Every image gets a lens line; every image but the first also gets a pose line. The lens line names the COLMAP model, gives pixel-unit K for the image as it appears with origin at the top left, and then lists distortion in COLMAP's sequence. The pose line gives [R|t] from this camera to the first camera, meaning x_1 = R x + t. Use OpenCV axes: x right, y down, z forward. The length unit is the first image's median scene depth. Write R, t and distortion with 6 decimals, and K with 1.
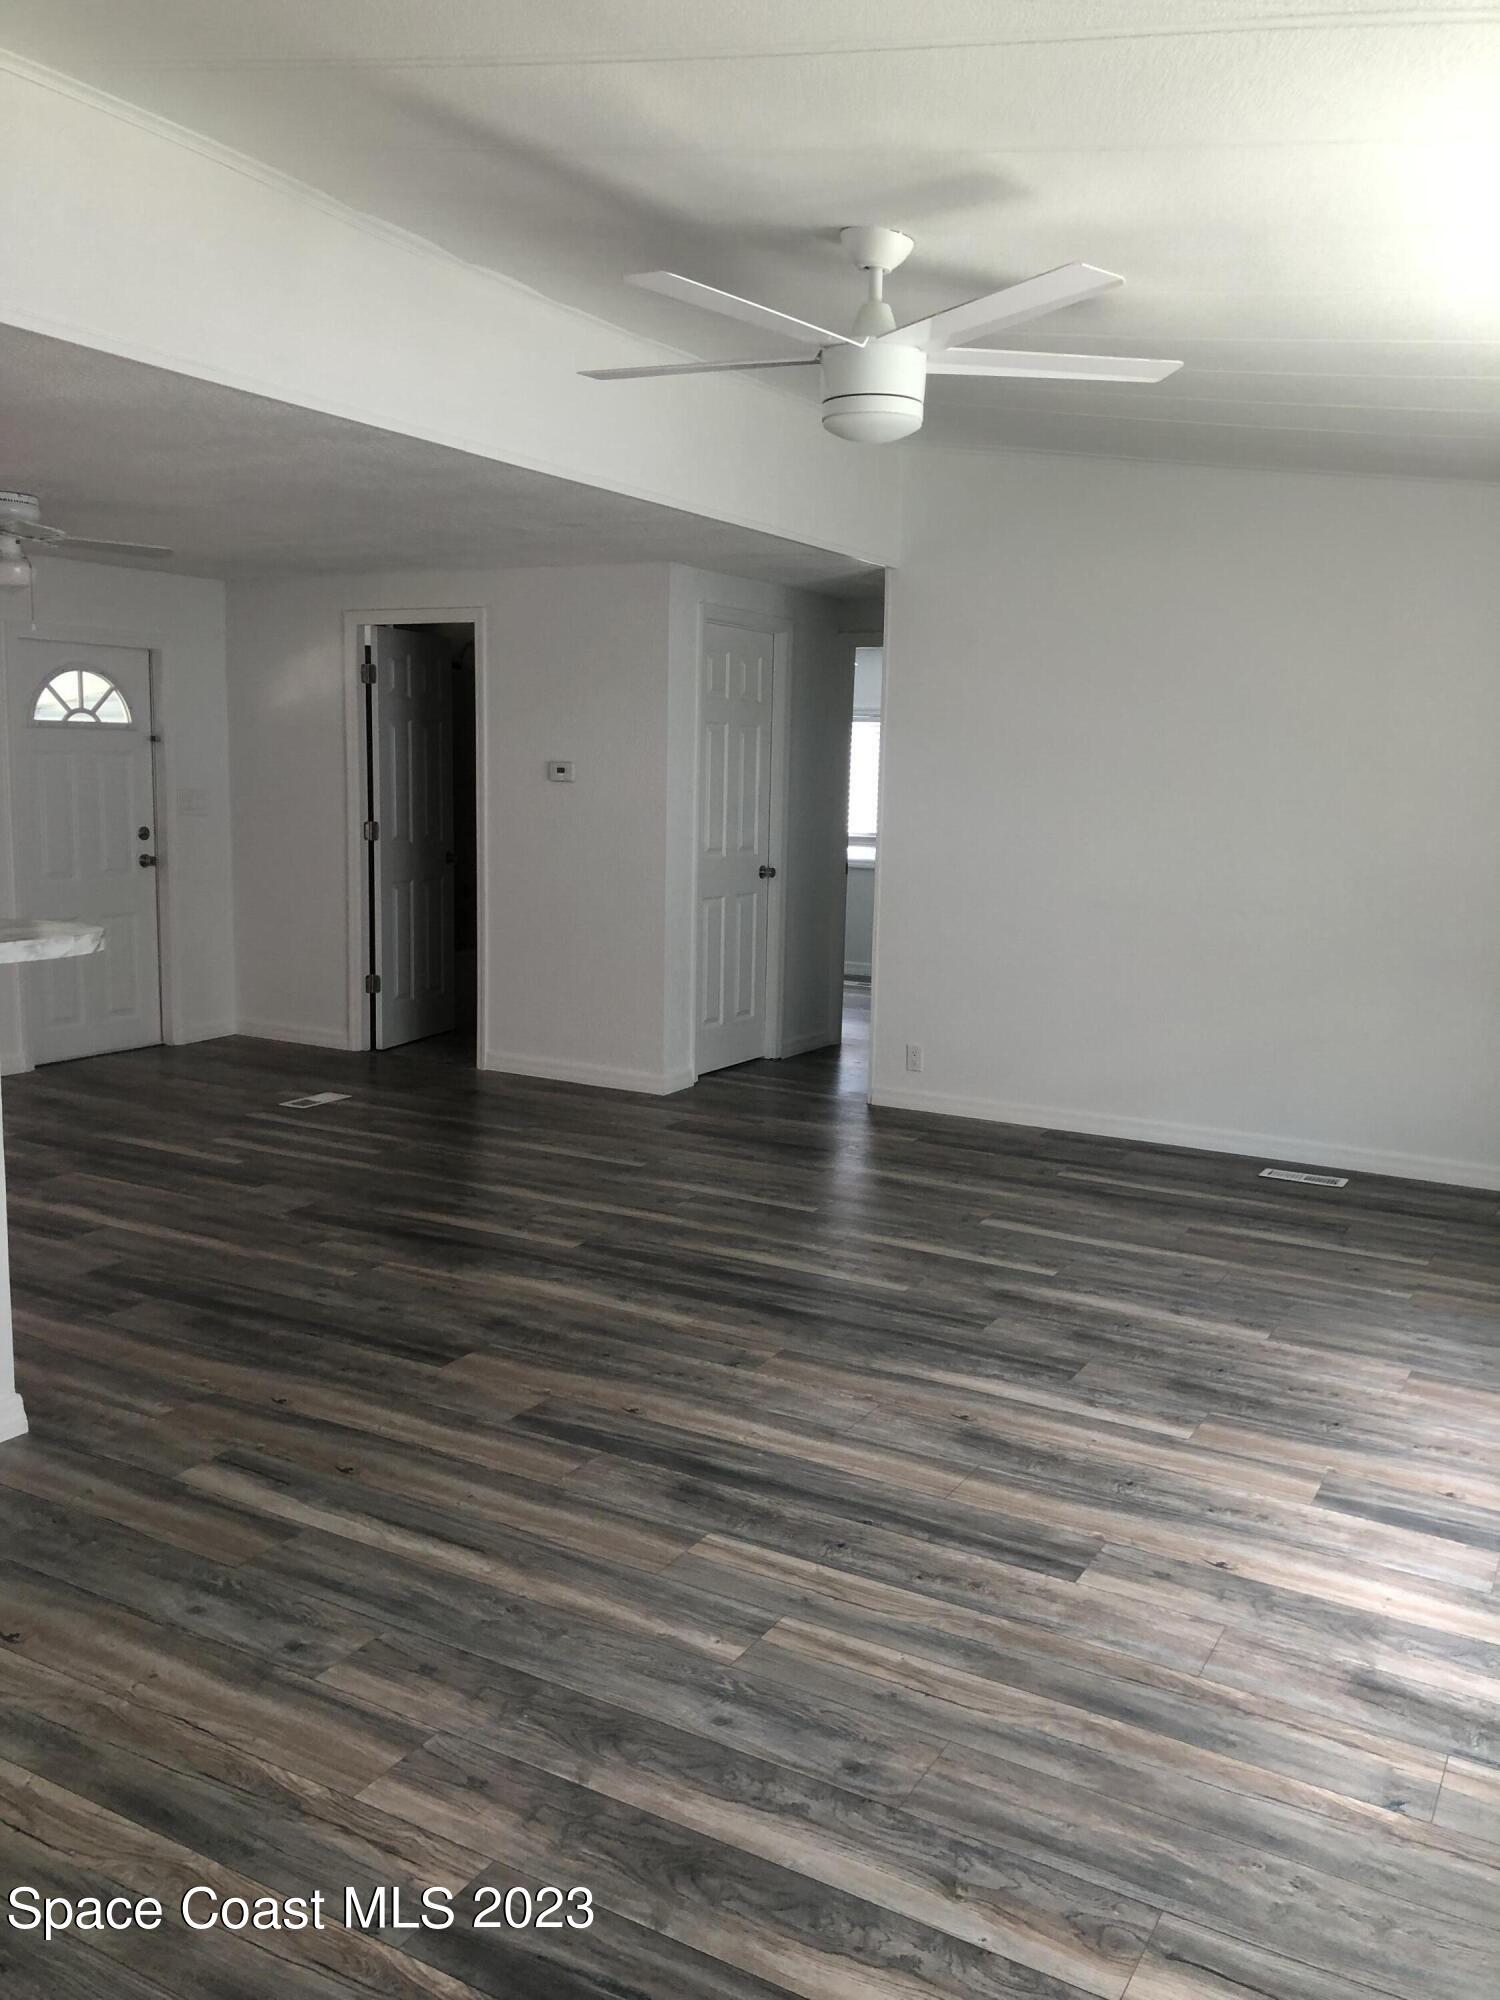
lens RADIAL K [[1638.9, 0, 749.2], [0, 1638.9, 995.8], [0, 0, 1]] dist [0.016389, 0.004740]
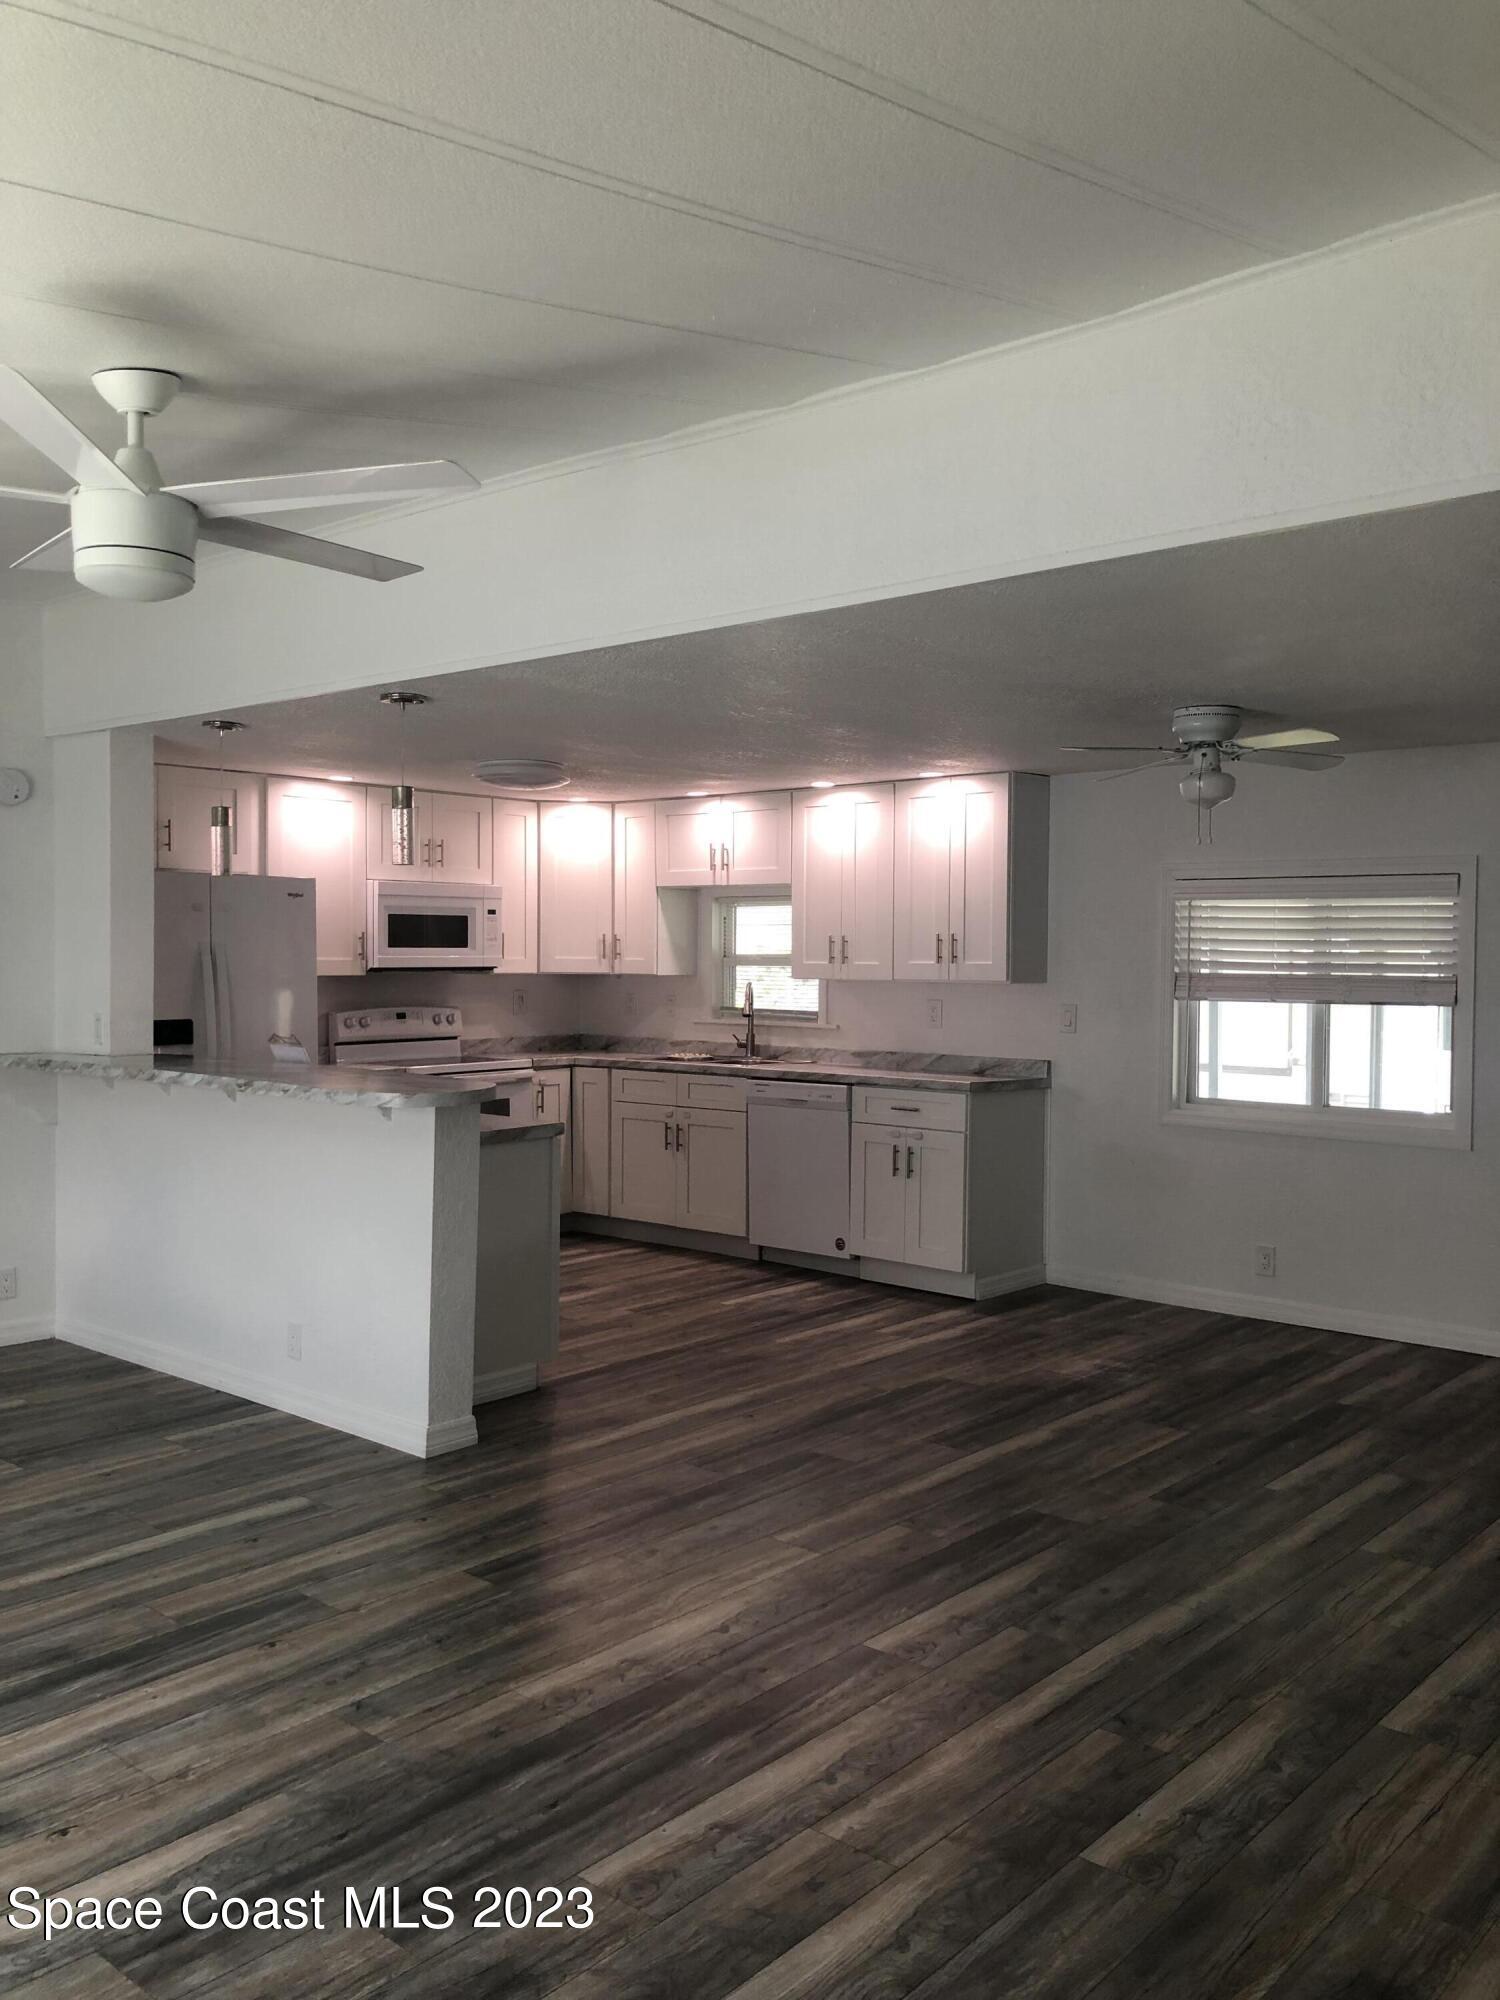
lens RADIAL K [[1638.9, 0, 742.5], [0, 1638.9, 1004.1], [0, 0, 1]] dist [0.016389, 0.004740]
pose [[-0.186629, 0.014027, -0.982330, 0.783265], [-0.154739, 0.986998, 0.043492, -0.189988], [0.970168, 0.160122, -0.182032, 1.339525]]
